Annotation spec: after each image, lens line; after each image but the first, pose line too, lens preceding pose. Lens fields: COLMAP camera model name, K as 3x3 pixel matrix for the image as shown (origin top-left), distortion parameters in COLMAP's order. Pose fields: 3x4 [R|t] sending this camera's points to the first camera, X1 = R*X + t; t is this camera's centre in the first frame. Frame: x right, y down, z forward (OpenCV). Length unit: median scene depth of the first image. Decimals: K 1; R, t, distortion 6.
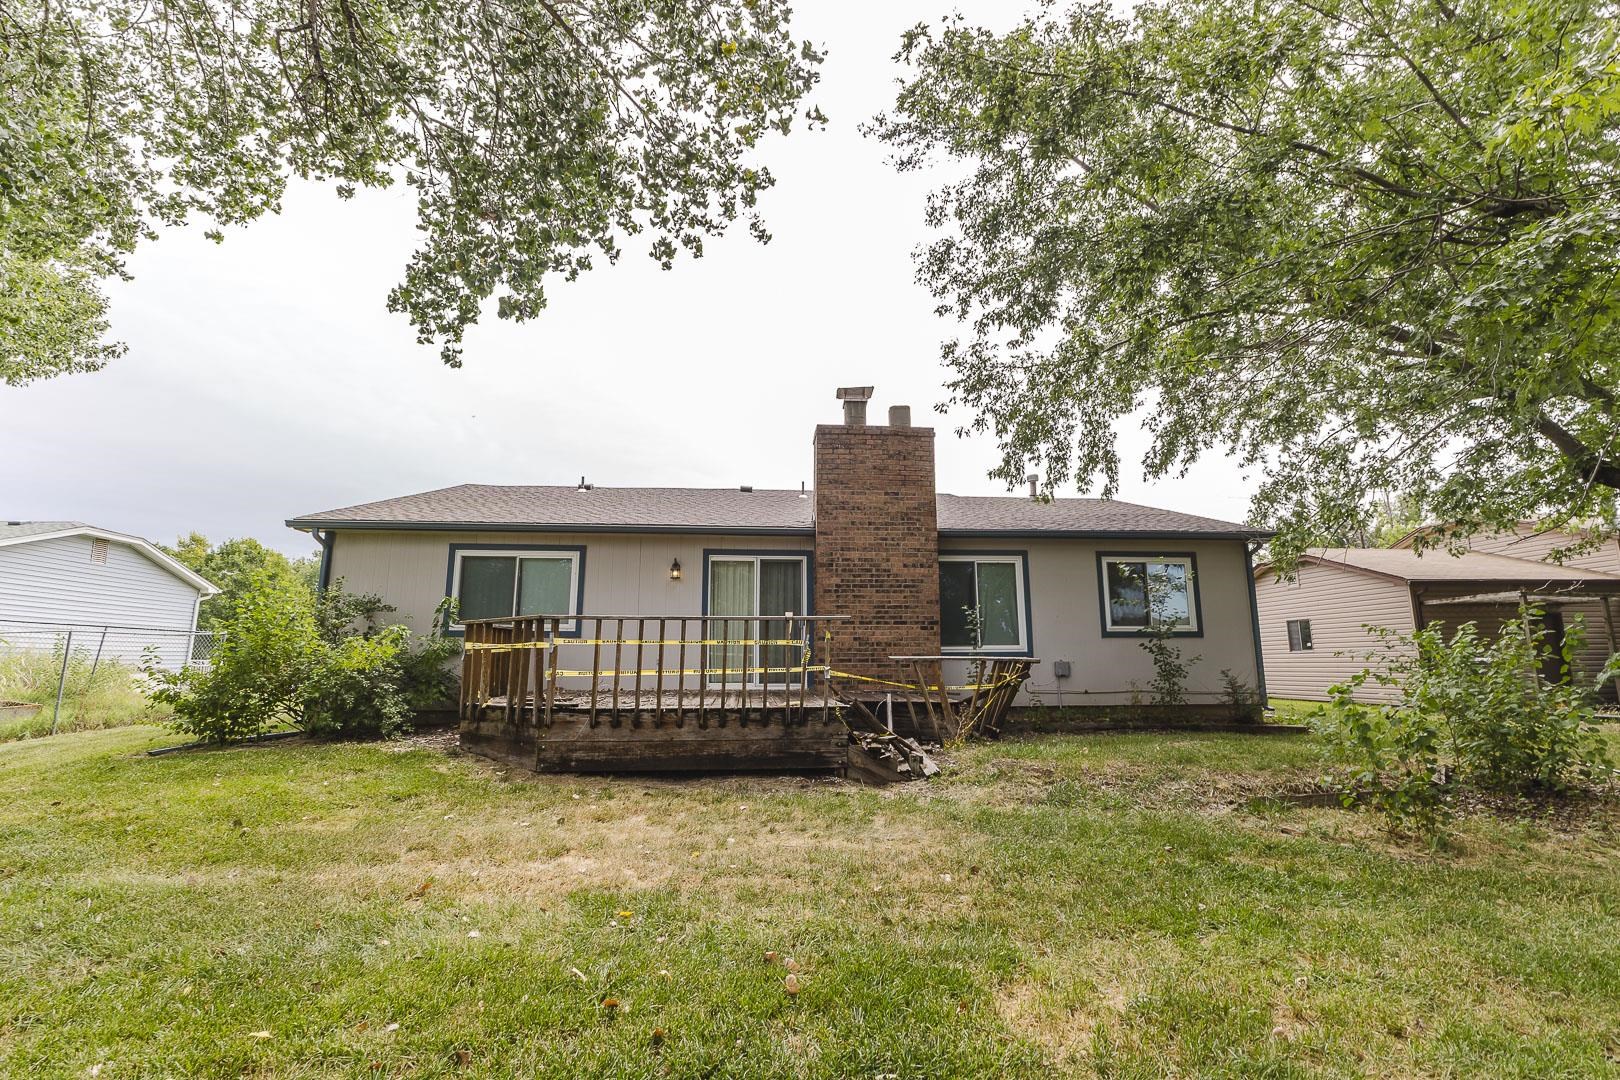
lens RADIAL K [[731.8, 0, 810.0], [0, 731.8, 540.0], [0, 0, 1]] dist [-0.001269, 0.000078]
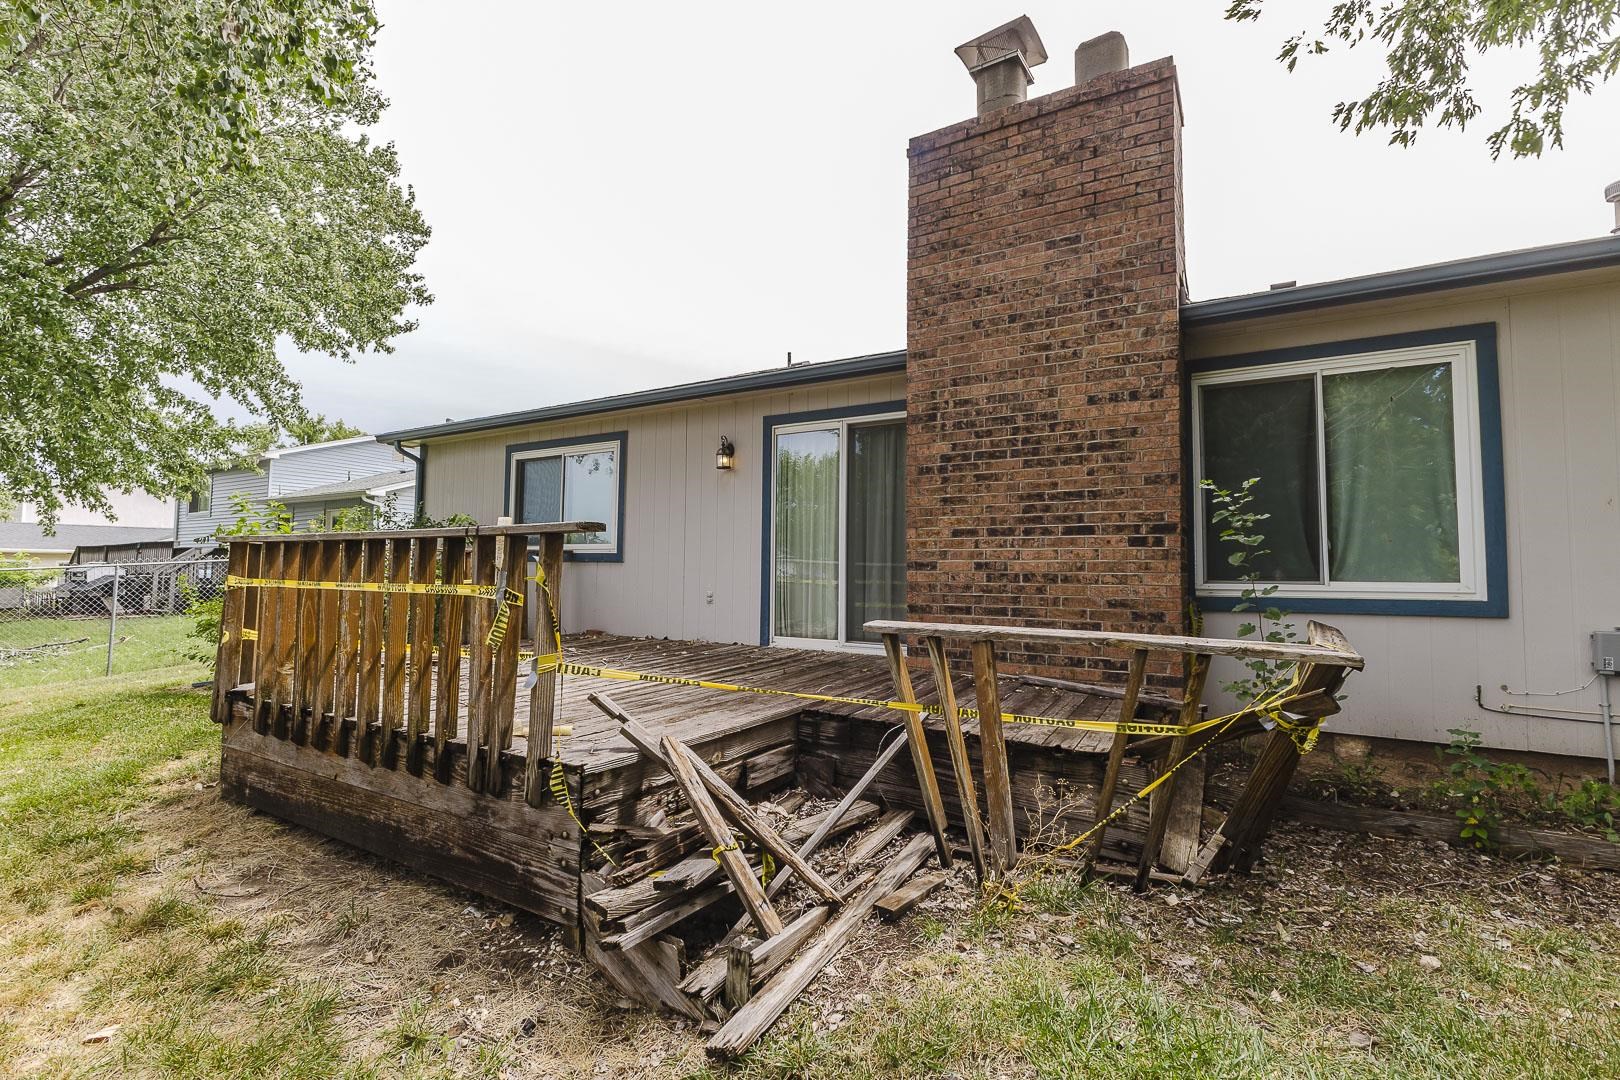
lens RADIAL K [[723.4, 0, 820.8], [0, 723.4, 546.8], [0, 0, 1]] dist [-0.006350, -0.000271]
pose [[0.814078, -0.010097, -0.580668, 0.245053], [0.086021, 0.990916, 0.103368, 0.062408], [0.574350, -0.134100, 0.807552, 0.541187]]
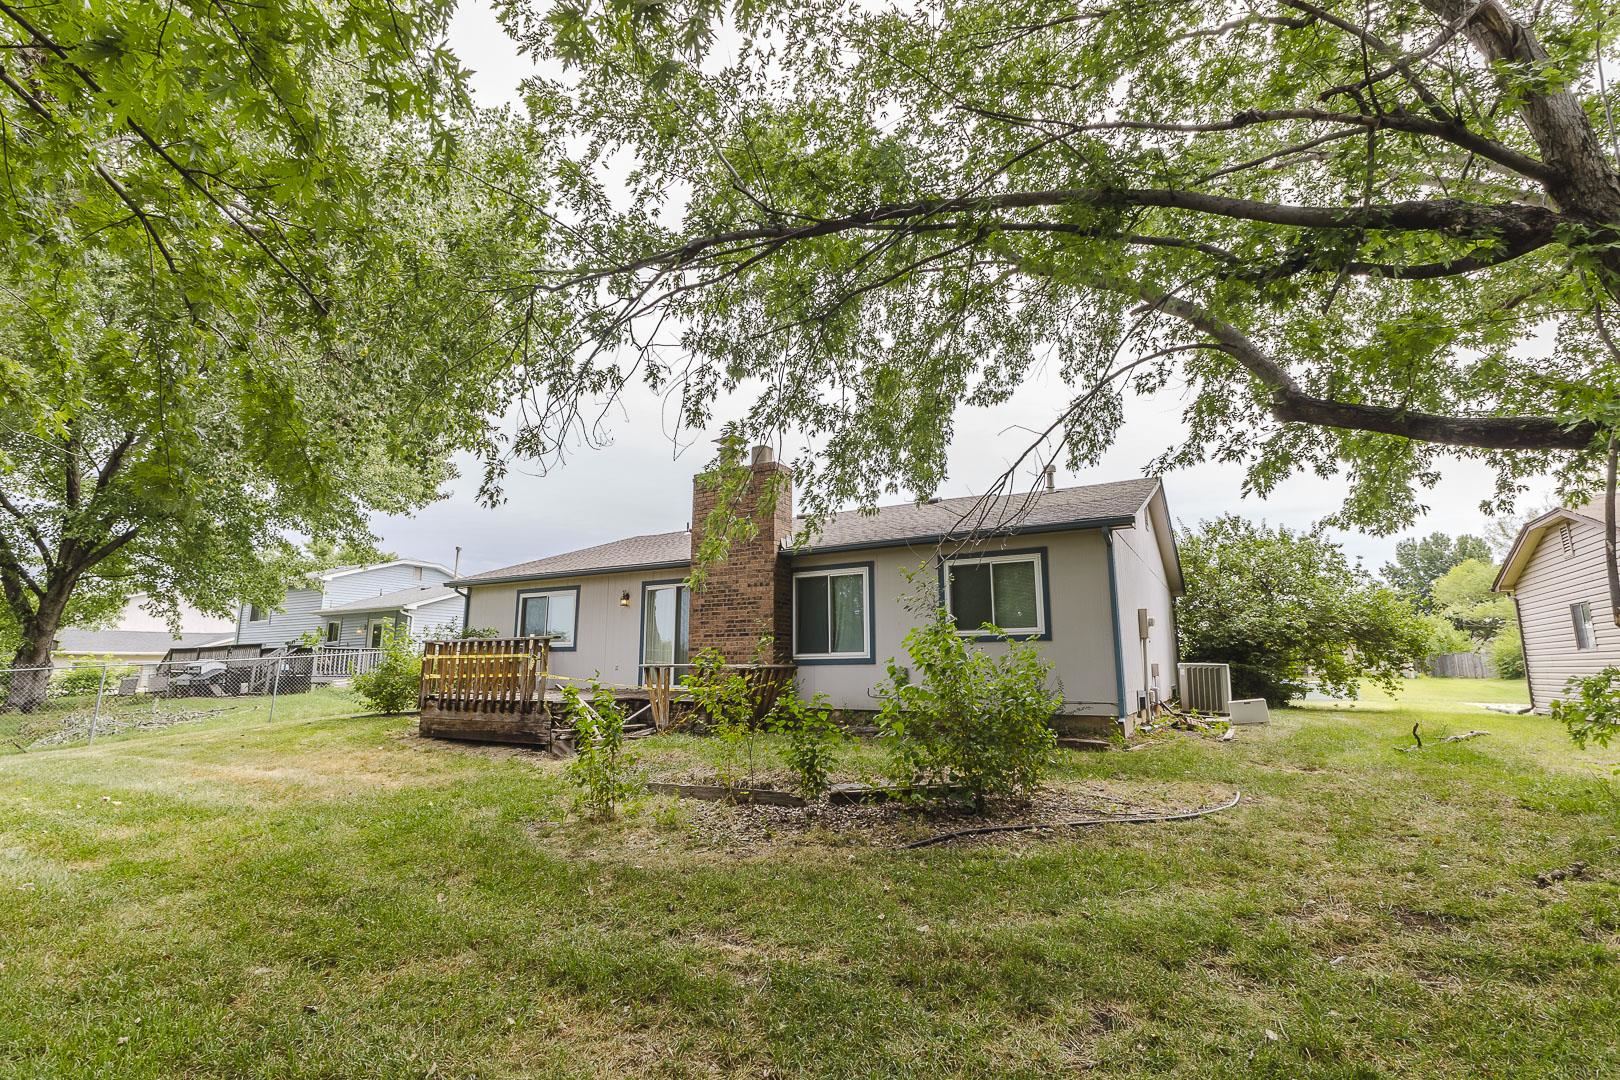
lens RADIAL K [[731.8, 0, 810.0], [0, 731.8, 540.0], [0, 0, 1]] dist [-0.001269, 0.000078]
pose [[0.819393, -0.099178, -0.564588, 0.865086], [0.096578, 0.994725, -0.034573, 0.012659], [0.565038, -0.026198, 0.824649, 0.094984]]
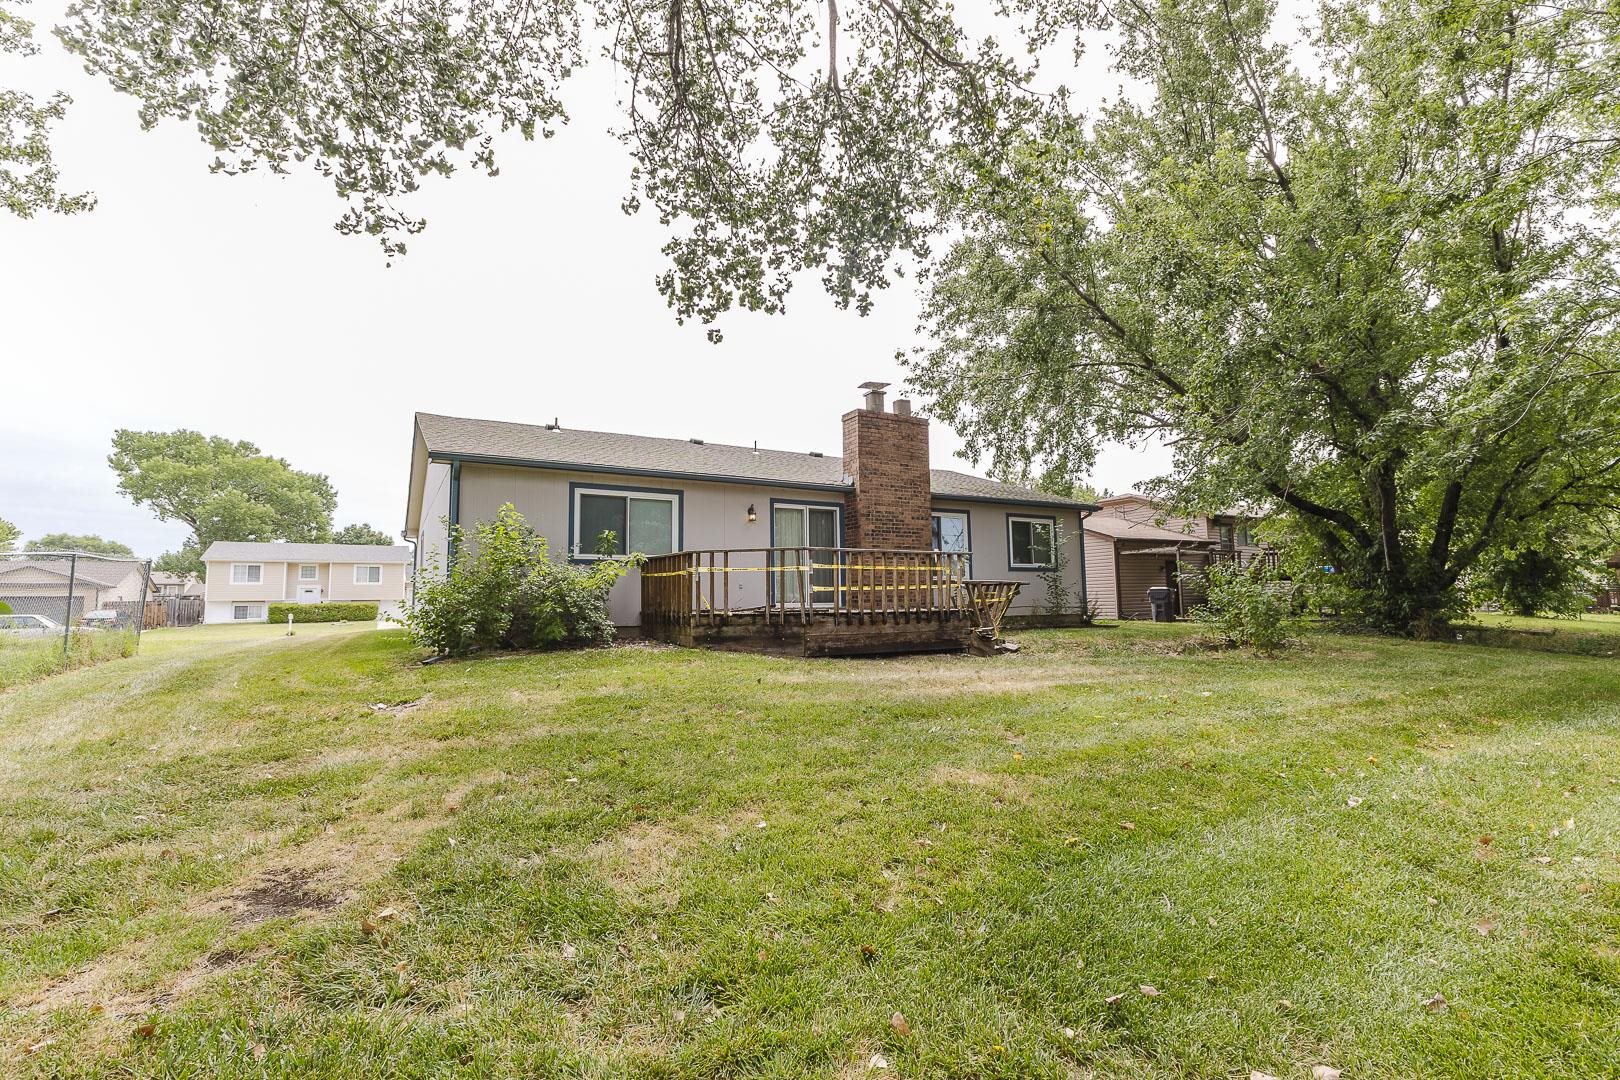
lens RADIAL K [[731.8, 0, 810.0], [0, 731.8, 540.0], [0, 0, 1]] dist [-0.001269, 0.000078]
pose [[0.901529, 0.027222, 0.431862, -0.638386], [-0.059562, 0.996326, 0.061535, 0.002735], [-0.428601, -0.081198, 0.899838, -0.168520]]
